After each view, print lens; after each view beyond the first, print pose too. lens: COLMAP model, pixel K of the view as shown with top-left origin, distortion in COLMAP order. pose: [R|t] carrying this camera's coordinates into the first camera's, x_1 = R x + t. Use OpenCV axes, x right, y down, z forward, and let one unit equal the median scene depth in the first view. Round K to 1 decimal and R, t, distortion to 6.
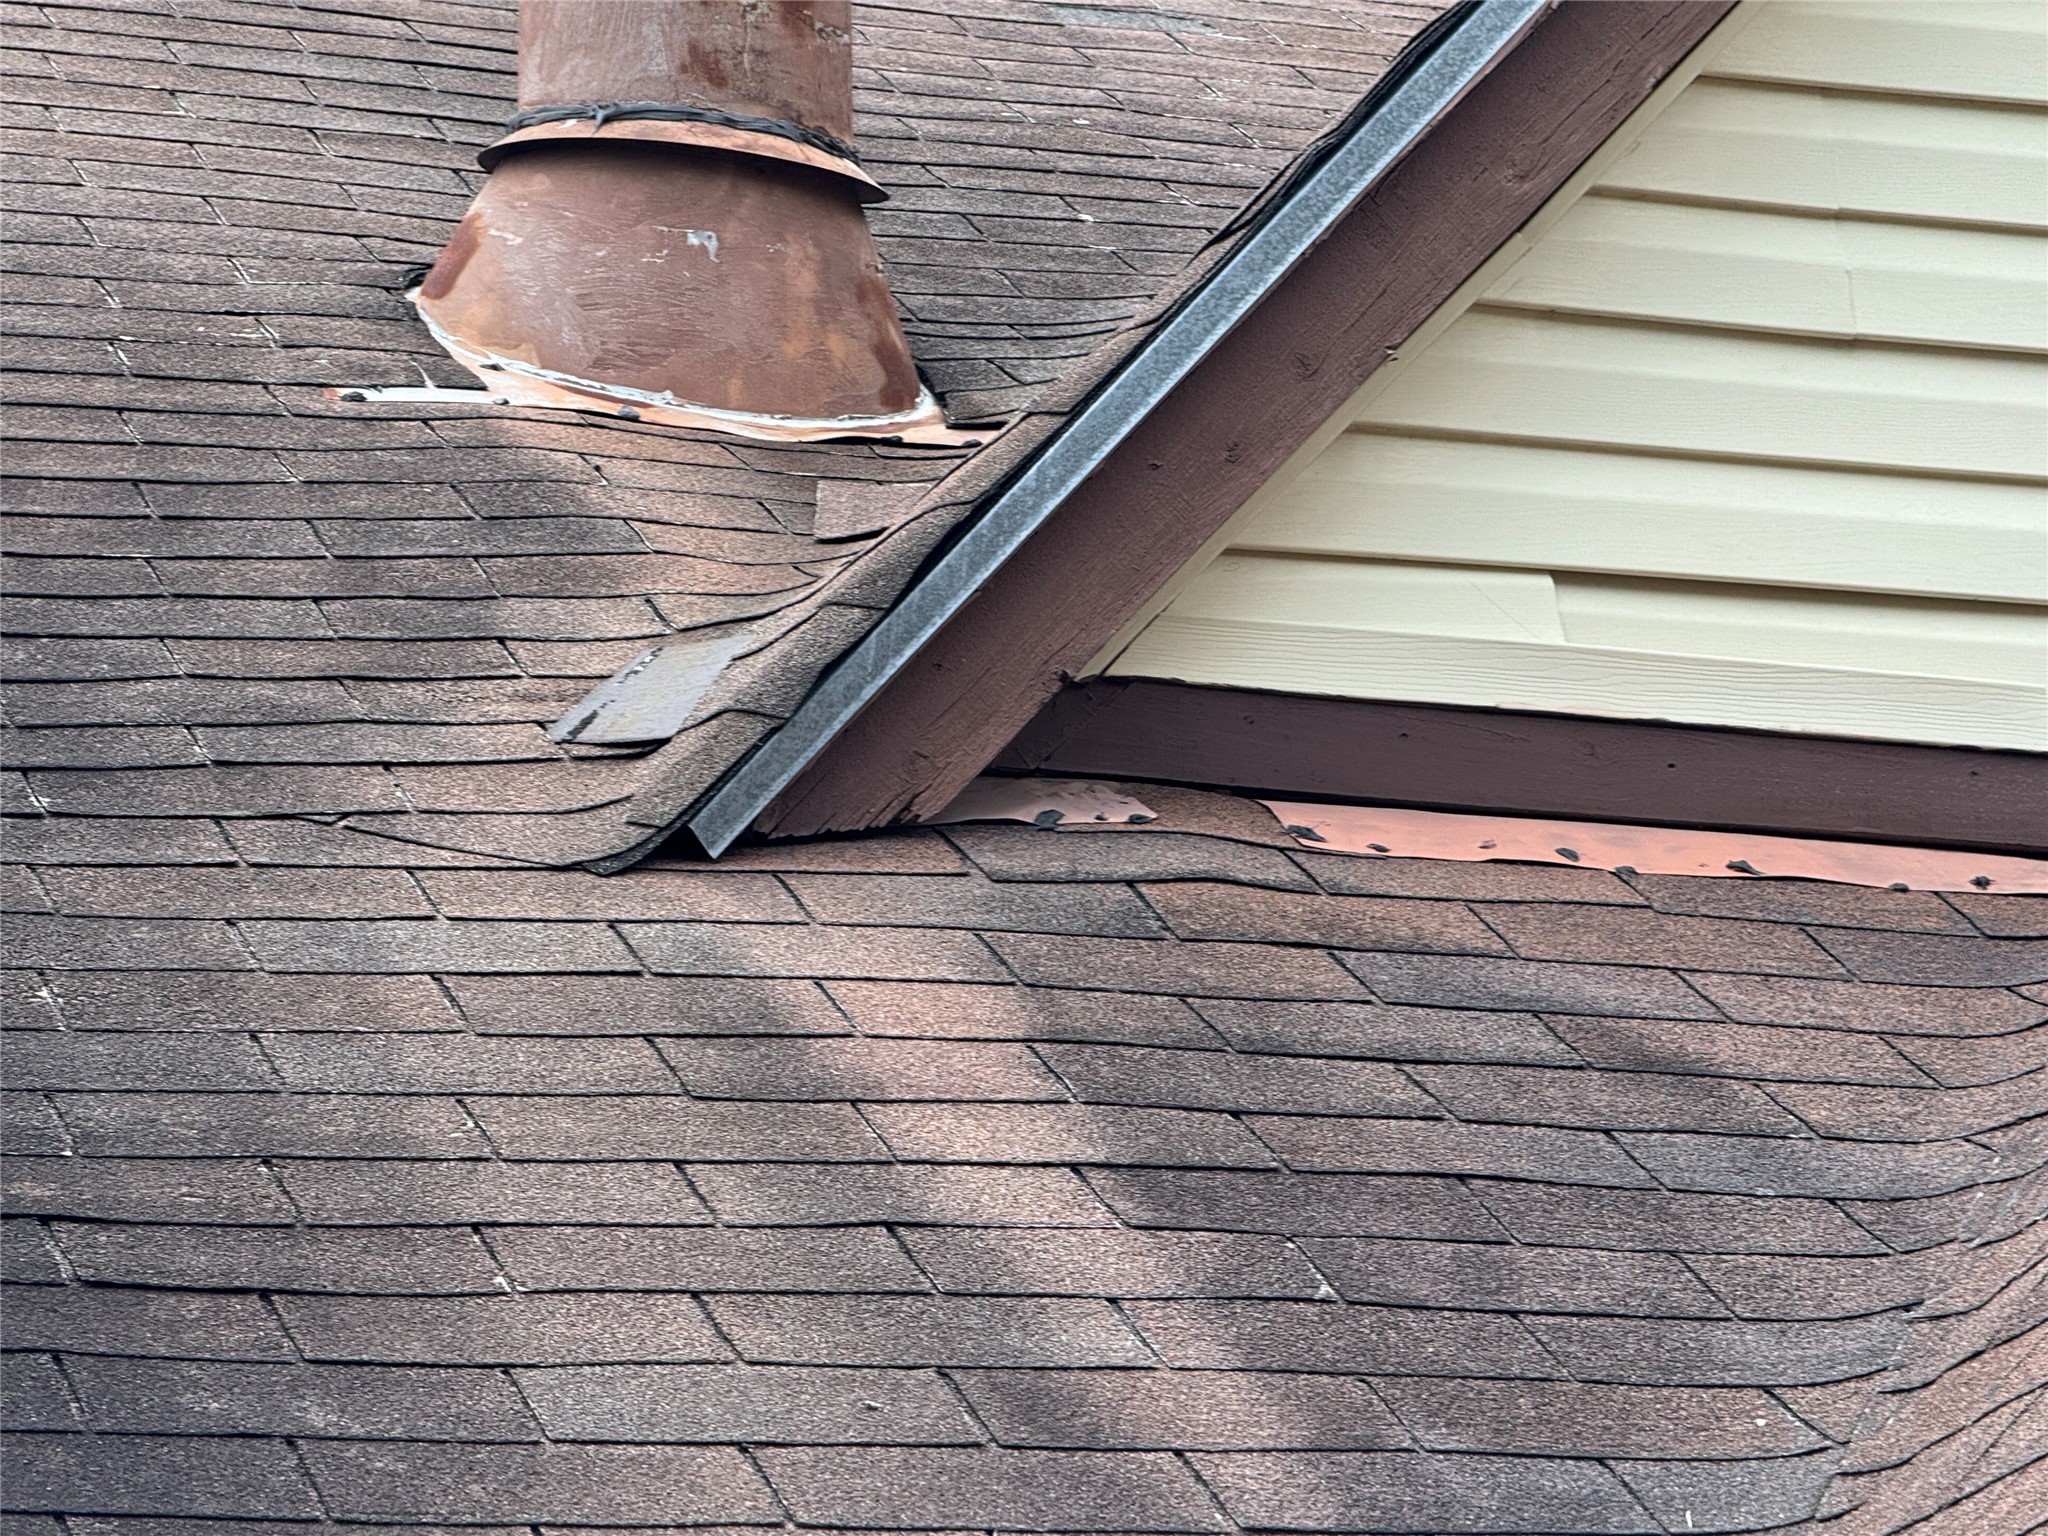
lens RADIAL K [[7405.3, 0, 1024.0], [0, 7405.3, 769.0], [0, 0, 1]] dist [0.226588, 0.000000]
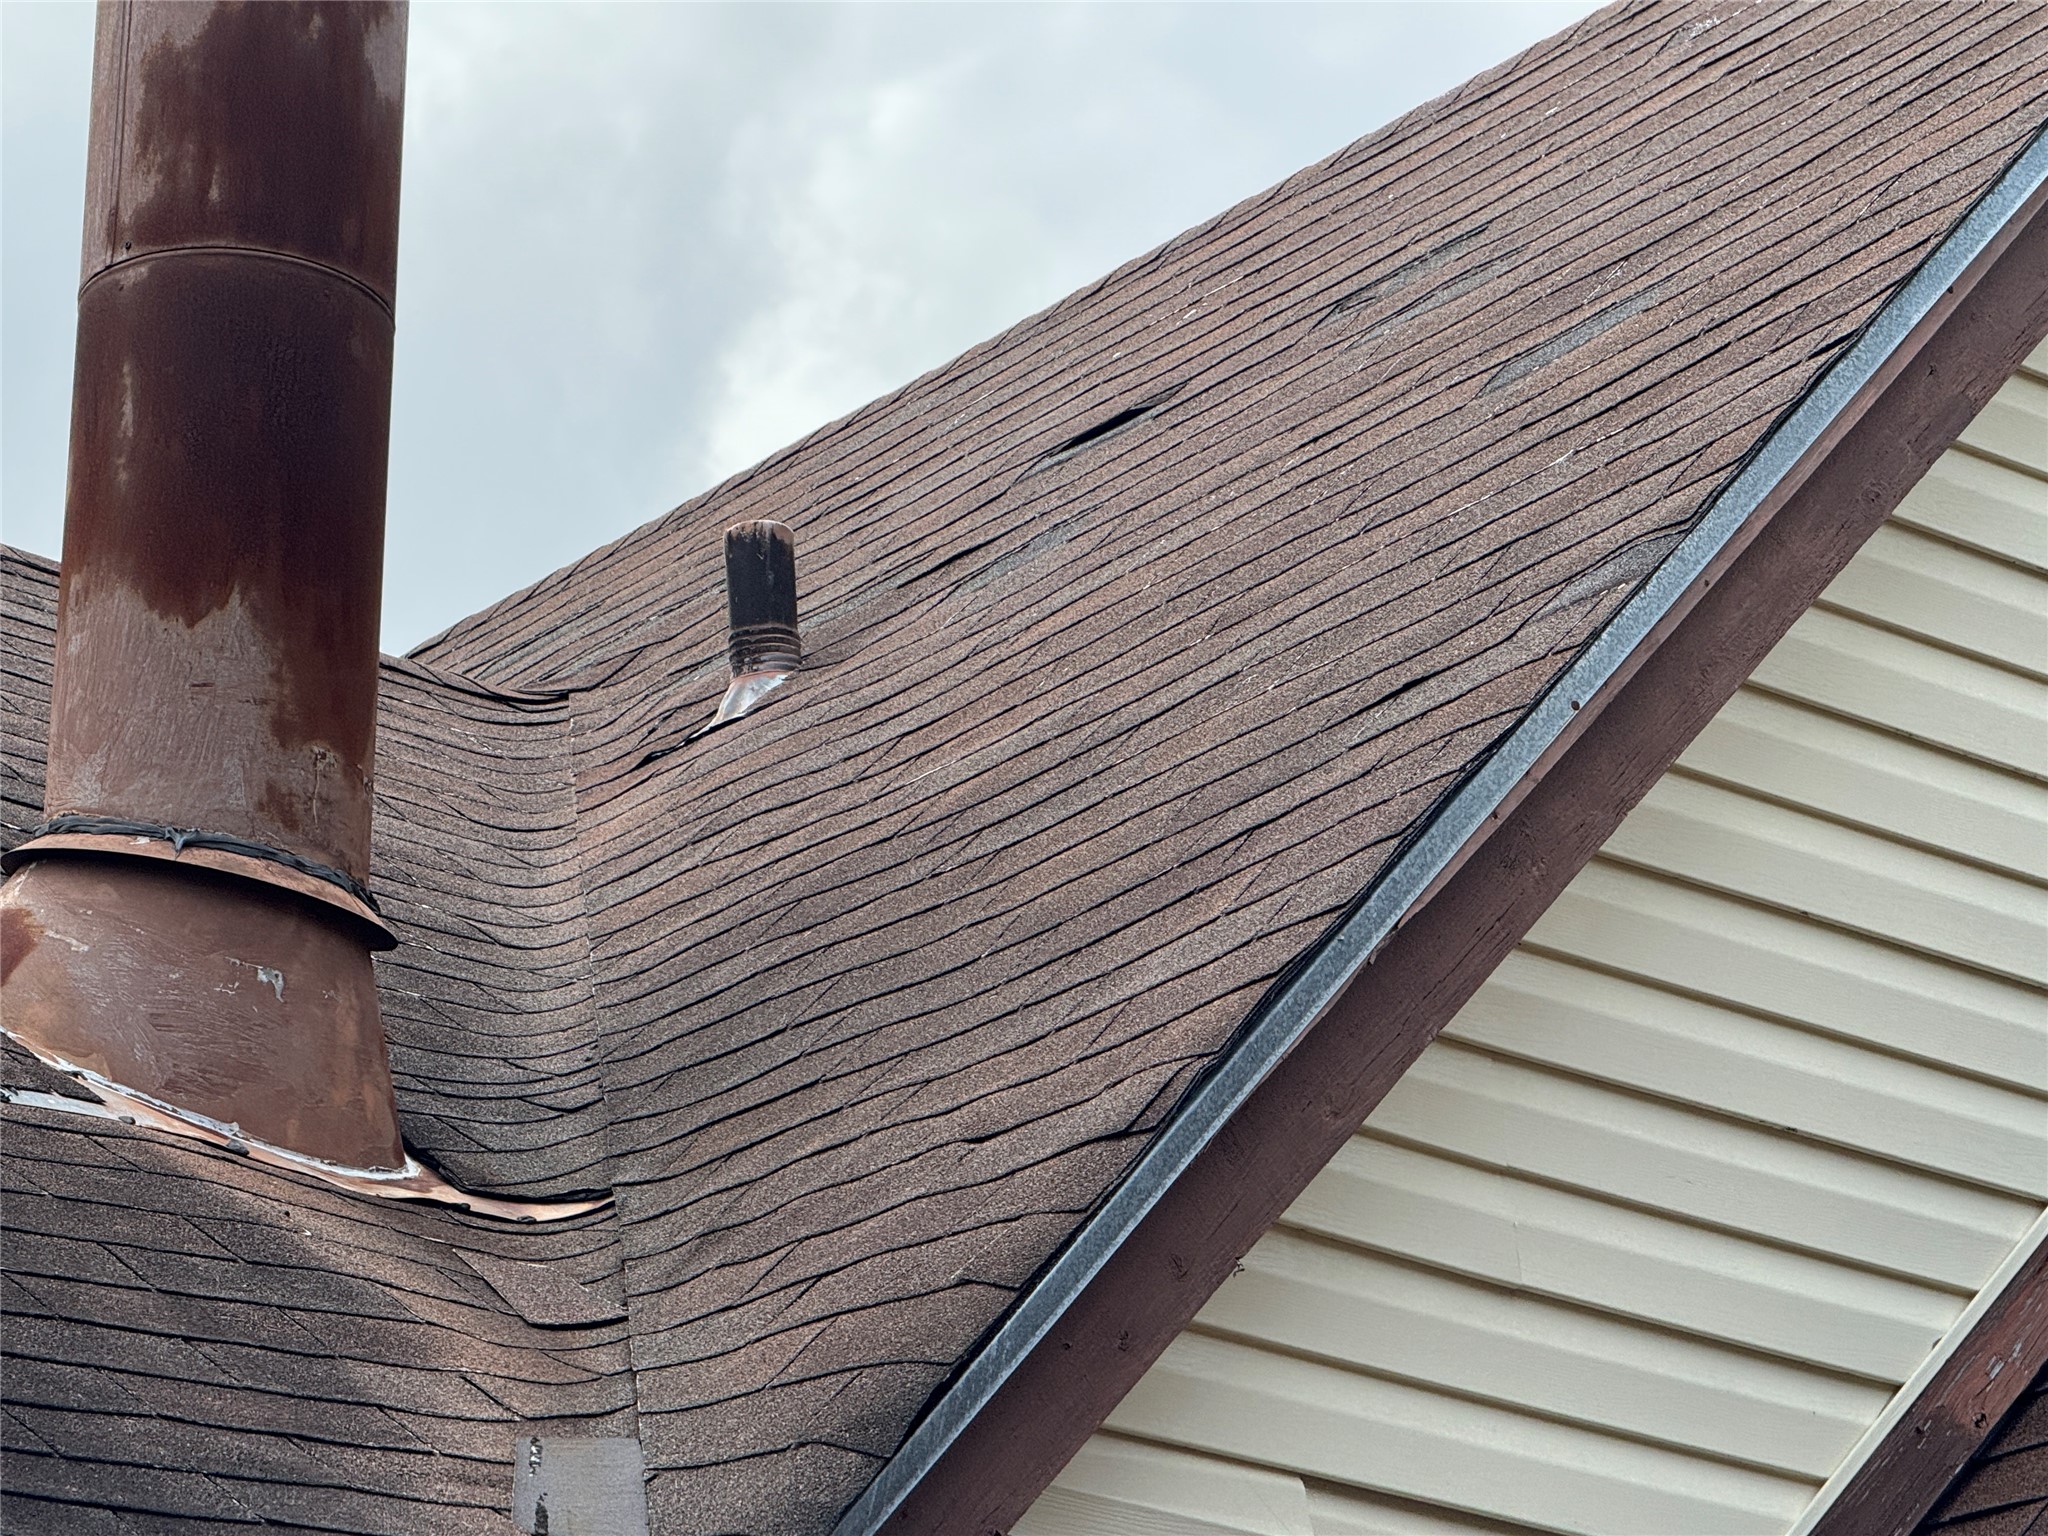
lens RADIAL K [[7972.5, 0, 1024.0], [0, 7972.5, 767.4], [0, 0, 1]] dist [0.237398, 0.000000]
pose [[0.925594, 0.164729, 0.340792, -0.359392], [-0.141976, 0.985692, -0.090848, -0.015832], [-0.350882, 0.035704, 0.935739, -0.077769]]
